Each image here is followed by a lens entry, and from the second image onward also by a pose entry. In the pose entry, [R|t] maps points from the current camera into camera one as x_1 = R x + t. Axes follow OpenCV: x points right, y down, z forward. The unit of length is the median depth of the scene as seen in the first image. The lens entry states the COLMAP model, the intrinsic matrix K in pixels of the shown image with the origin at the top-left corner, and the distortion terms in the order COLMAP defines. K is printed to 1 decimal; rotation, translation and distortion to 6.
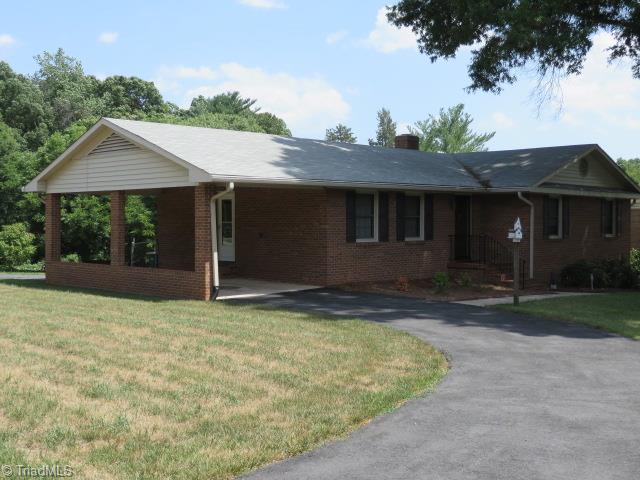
lens RADIAL K [[782.3, 0, 319.4], [0, 782.3, 239.2], [0, 0, 1]] dist [-0.056789, 0.000000]
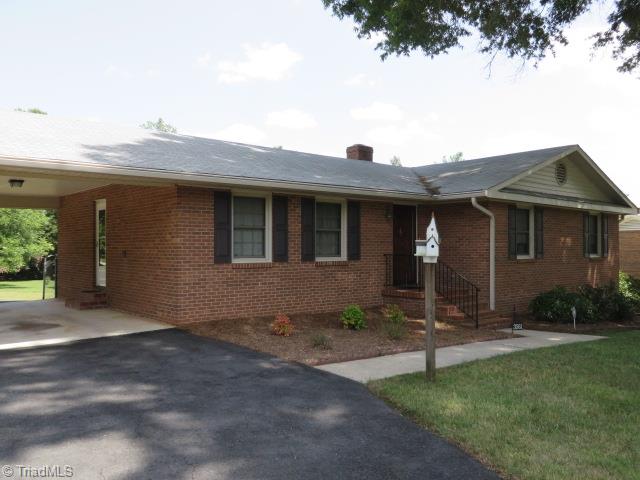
lens RADIAL K [[557.6, 0, 321.1], [0, 557.6, 242.1], [0, 0, 1]] dist [-0.003394, 0.001416]
pose [[0.996514, -0.001090, -0.083415, 0.148288], [-0.001792, 0.999405, -0.034459, 0.001952], [0.083403, 0.034488, 0.995919, 0.428780]]
